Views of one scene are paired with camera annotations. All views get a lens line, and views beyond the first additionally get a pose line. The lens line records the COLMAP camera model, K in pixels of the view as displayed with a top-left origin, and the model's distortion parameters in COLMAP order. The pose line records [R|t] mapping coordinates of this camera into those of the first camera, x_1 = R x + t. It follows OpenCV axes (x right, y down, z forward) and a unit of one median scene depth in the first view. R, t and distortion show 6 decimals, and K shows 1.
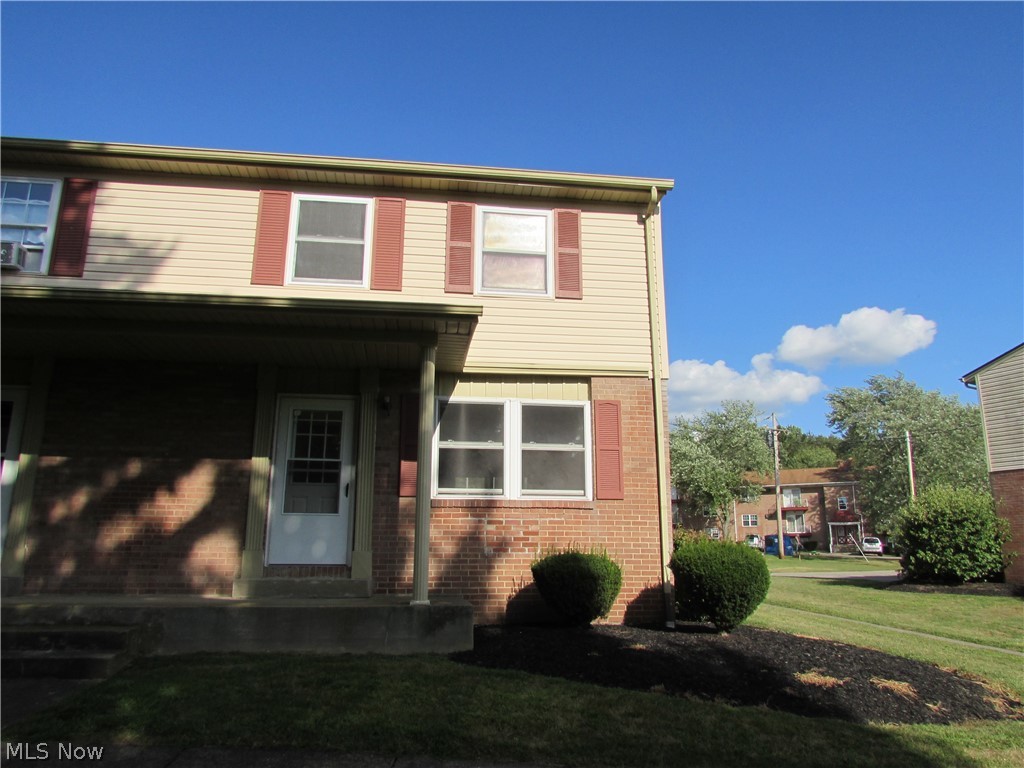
lens RADIAL K [[720.8, 0, 514.7], [0, 720.8, 387.6], [0, 0, 1]] dist [-0.035514, 0.012197]
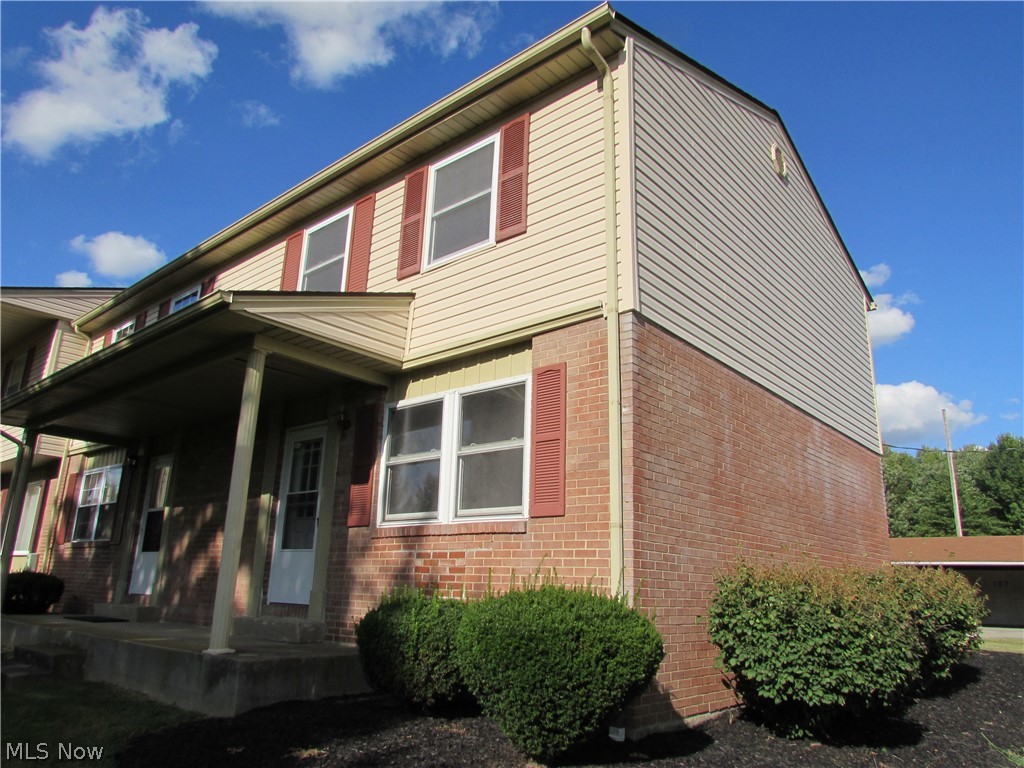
lens RADIAL K [[720.8, 0, 514.7], [0, 720.8, 387.6], [0, 0, 1]] dist [-0.035514, 0.012197]
pose [[0.663606, -0.187283, -0.724259, 0.607220], [0.143822, 0.982034, -0.122162, 0.117890], [0.734126, -0.023097, 0.678620, 0.551690]]
